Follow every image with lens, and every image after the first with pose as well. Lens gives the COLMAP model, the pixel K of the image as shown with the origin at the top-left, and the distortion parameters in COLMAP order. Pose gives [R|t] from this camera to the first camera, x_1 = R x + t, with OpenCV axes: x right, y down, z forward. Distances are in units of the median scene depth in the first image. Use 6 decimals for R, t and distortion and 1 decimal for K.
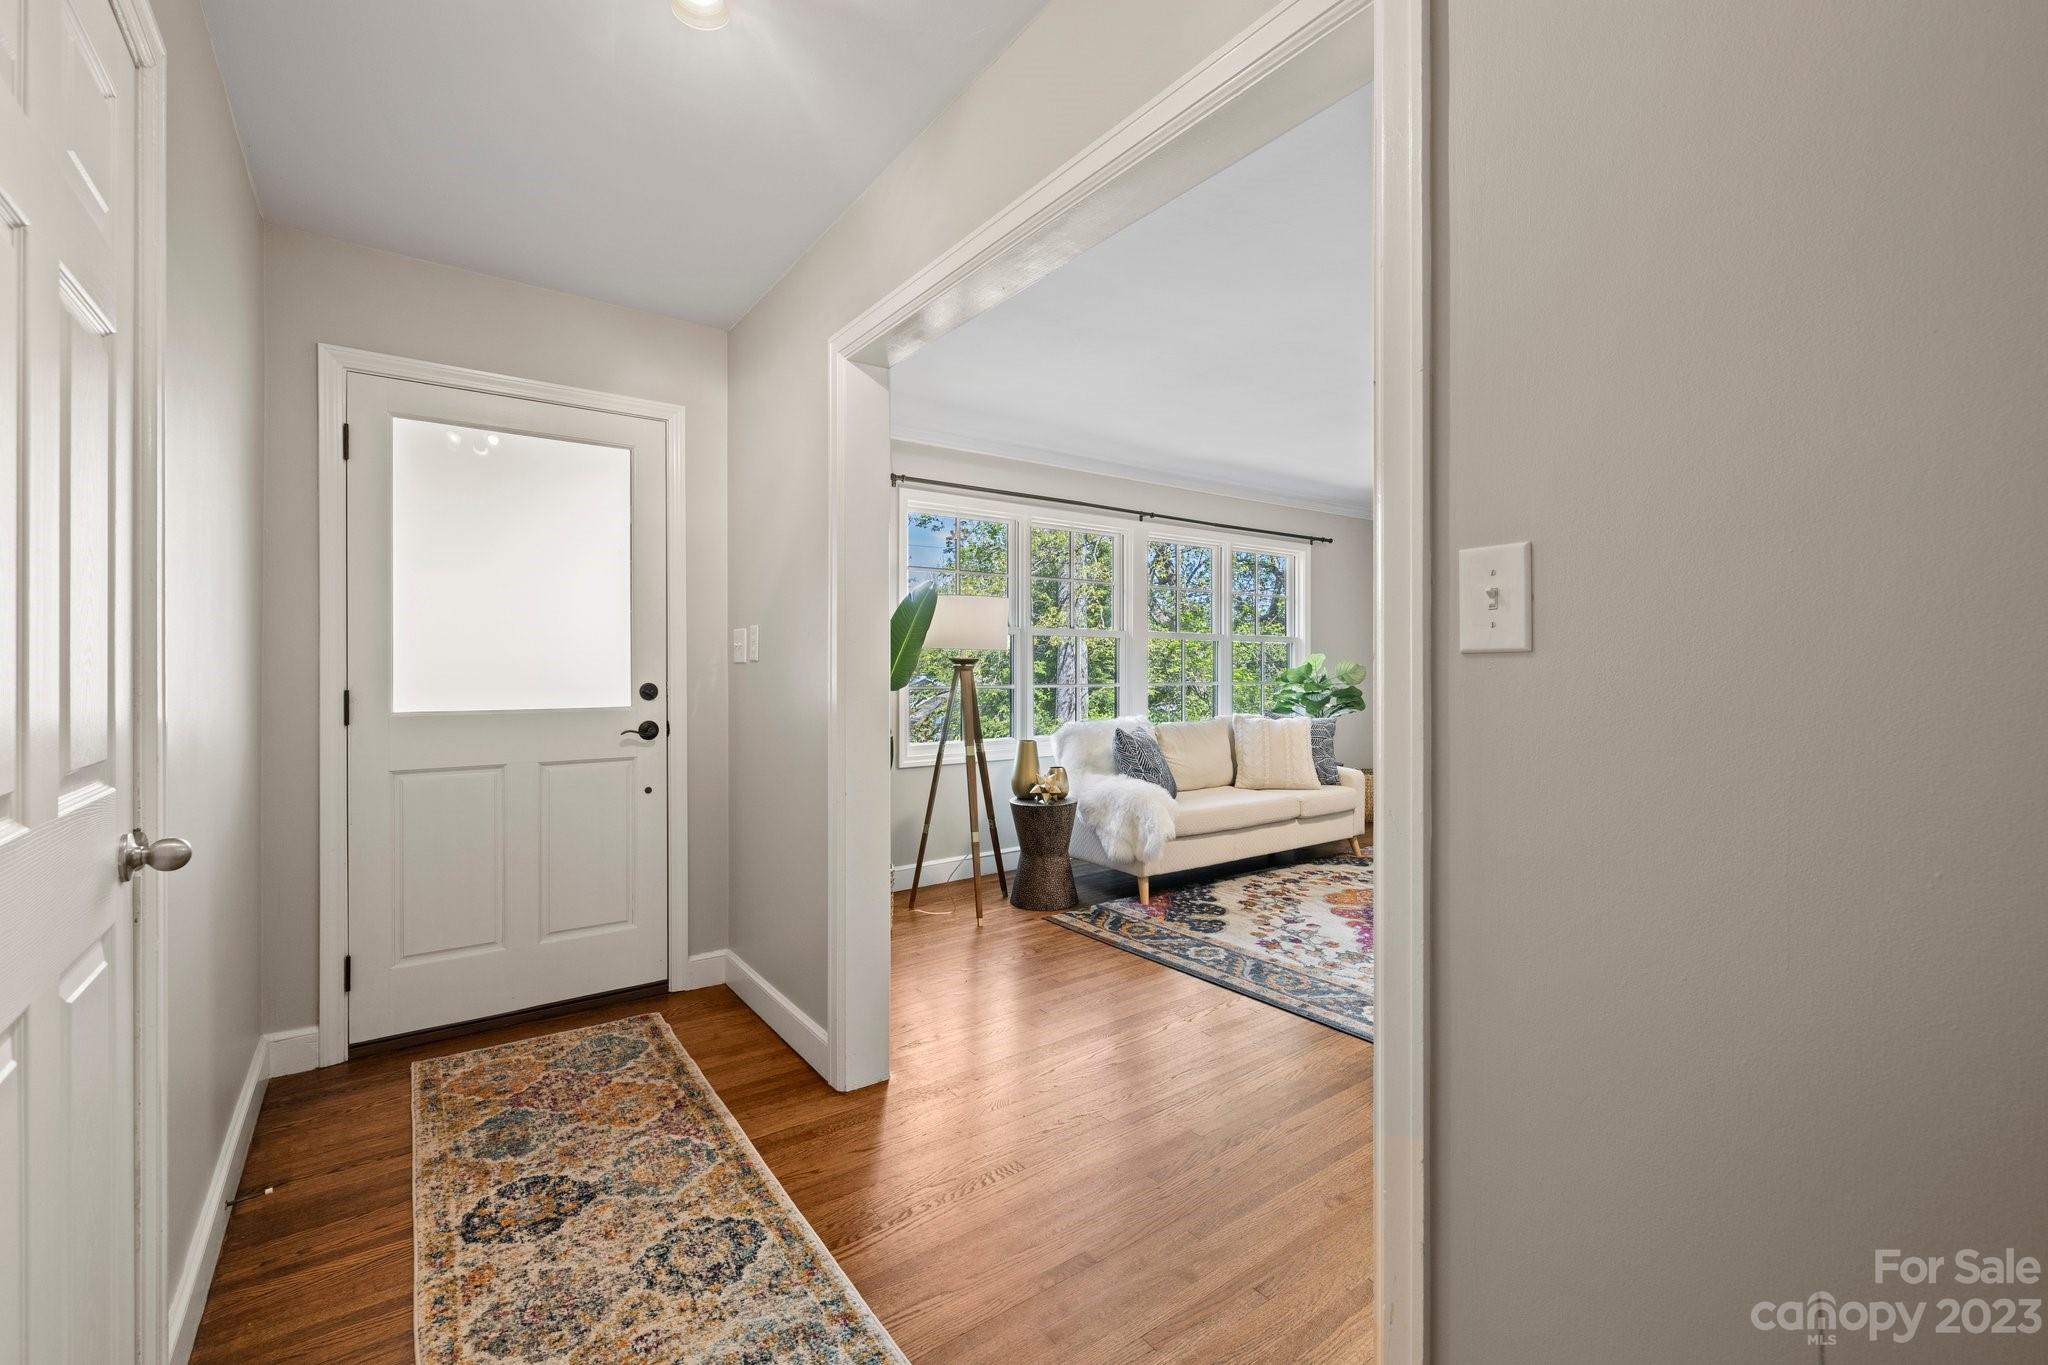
lens RADIAL K [[860.4, 0, 1018.0], [0, 860.4, 670.0], [0, 0, 1]] dist [-0.000472, -0.000159]
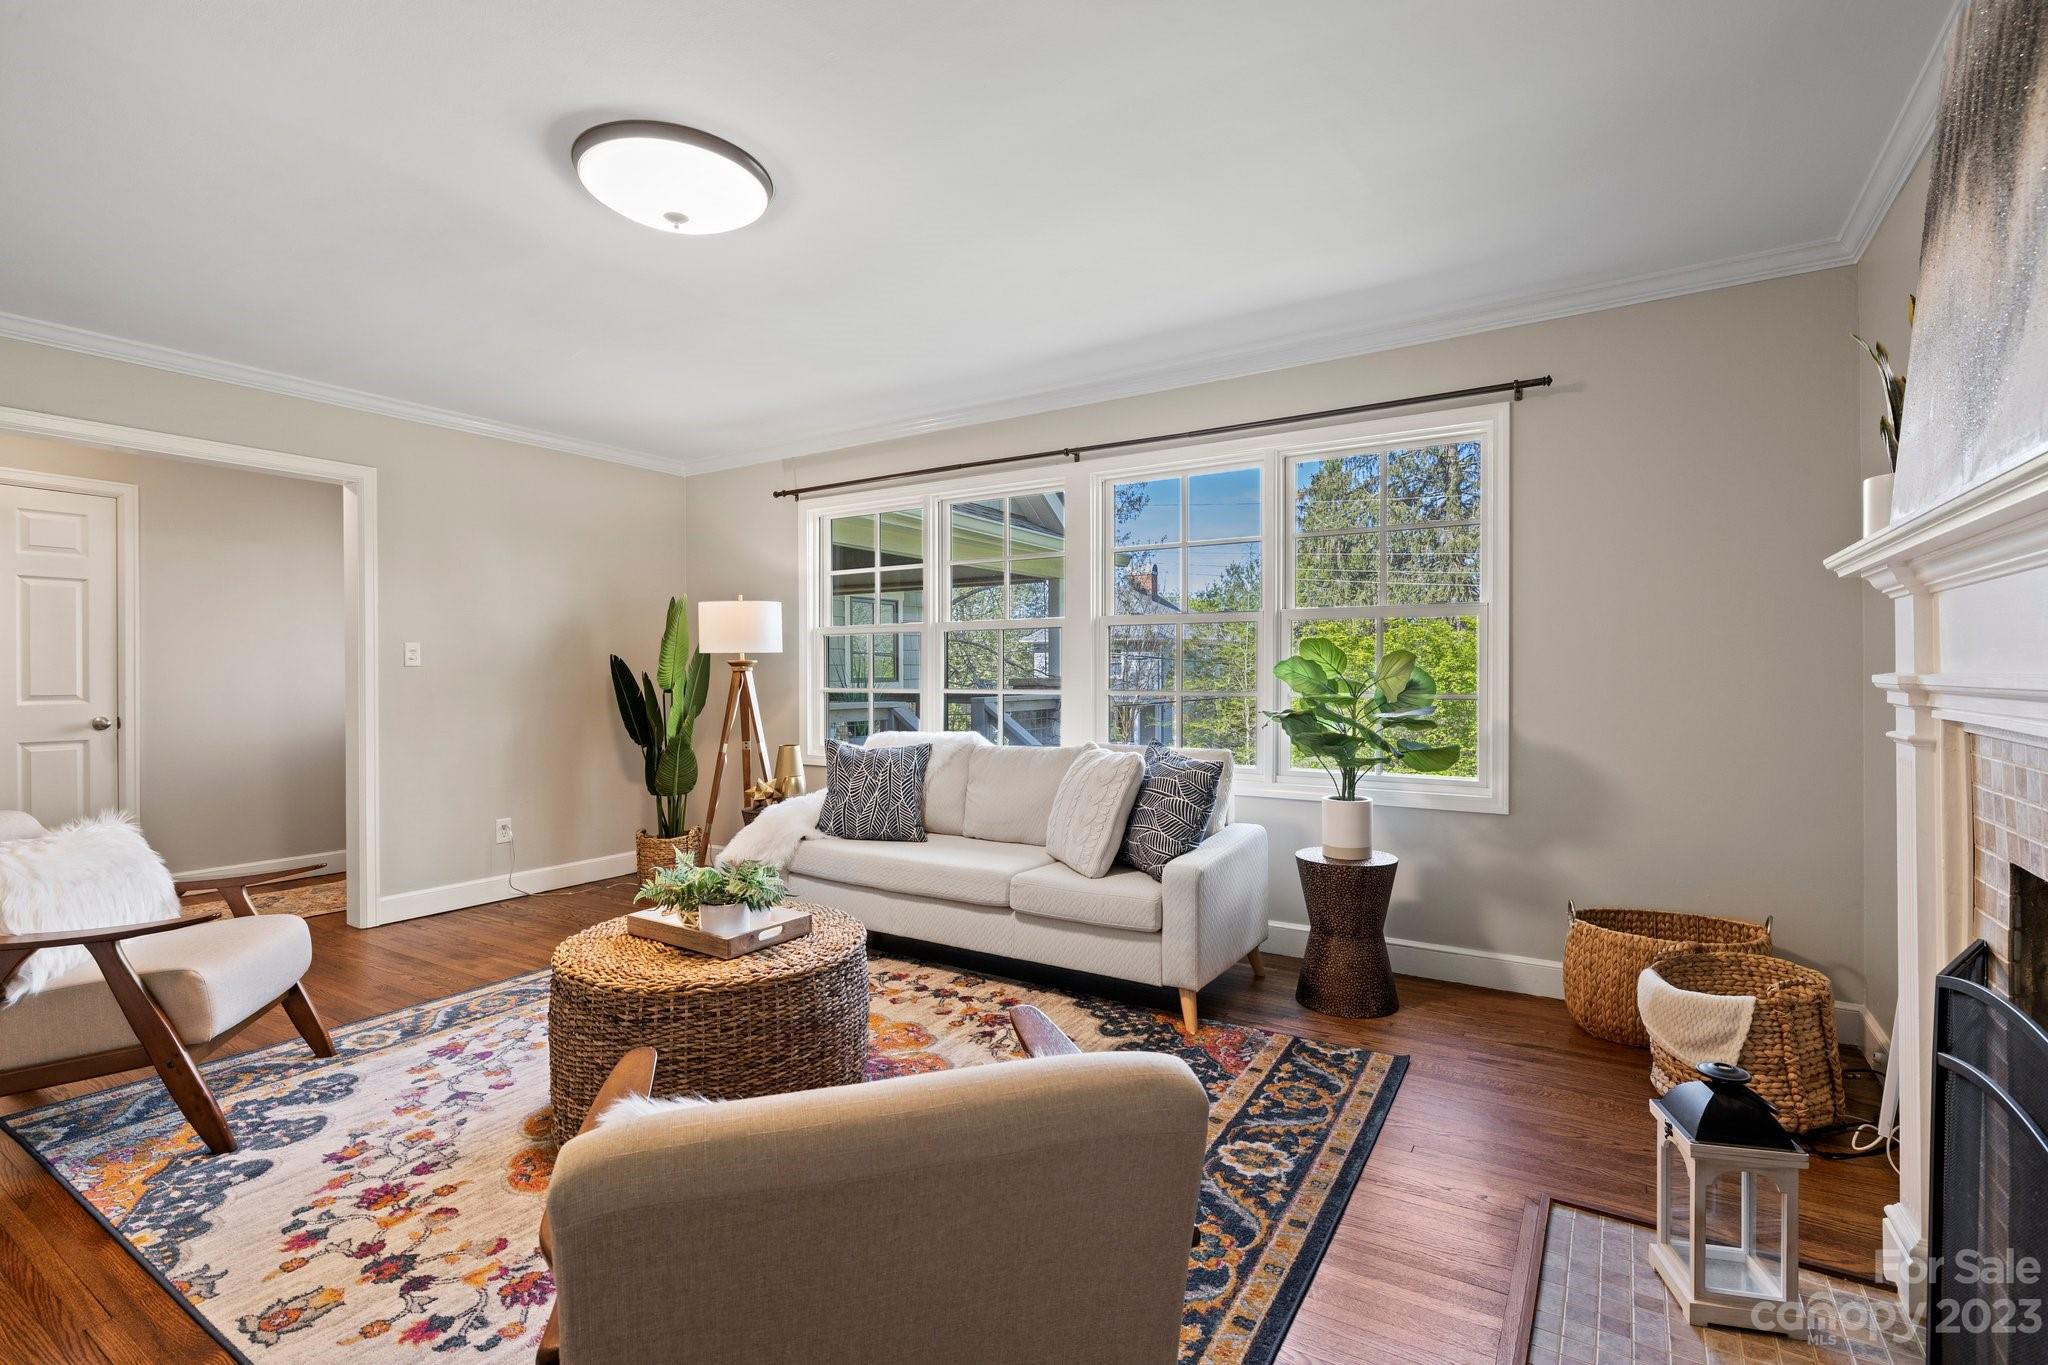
lens RADIAL K [[954.4, 0, 1009.7], [0, 954.4, 678.7], [0, 0, 1]] dist [-0.001282, -0.000127]
pose [[0.351979, 0.003721, -0.936000, 1.148557], [-0.001361, 0.999993, 0.003464, 0.003557], [0.936007, 0.000054, 0.351982, 0.899585]]
